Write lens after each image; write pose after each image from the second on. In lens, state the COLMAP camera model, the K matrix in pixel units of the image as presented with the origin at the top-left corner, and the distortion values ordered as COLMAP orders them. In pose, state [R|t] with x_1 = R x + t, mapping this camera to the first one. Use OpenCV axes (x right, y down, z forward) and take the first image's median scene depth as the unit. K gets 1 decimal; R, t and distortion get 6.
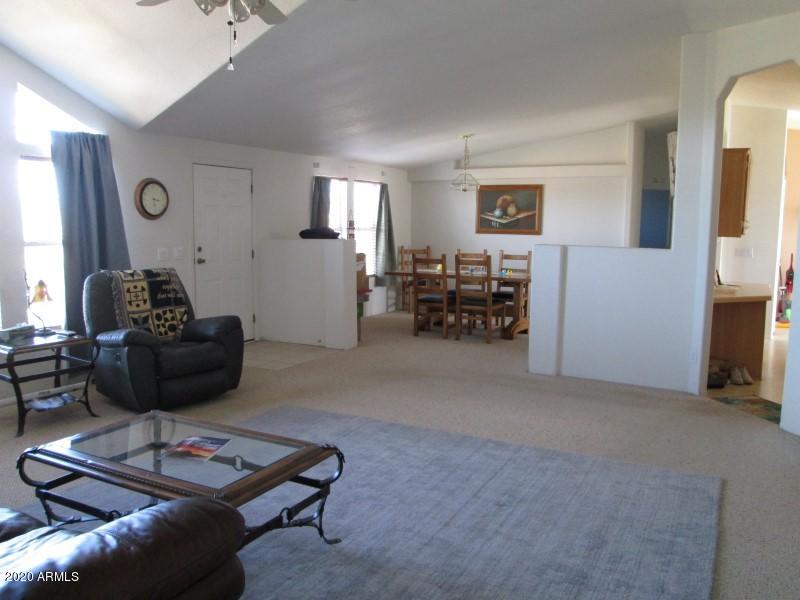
lens RADIAL K [[665.3, 0, 400.0], [0, 665.3, 300.0], [0, 0, 1]] dist [-0.008426, -0.002923]
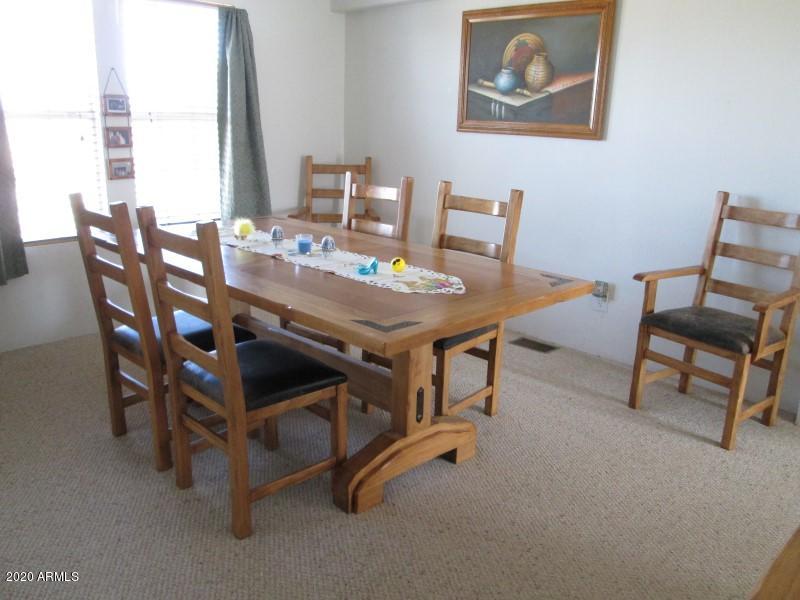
lens RADIAL K [[665.3, 0, 400.0], [0, 665.3, 300.0], [0, 0, 1]] dist [-0.008426, -0.002923]
pose [[0.960766, 0.088687, -0.262799, 0.205718], [-0.046646, 0.985671, 0.162102, -0.062729], [0.273410, -0.143484, 0.951136, 0.586056]]
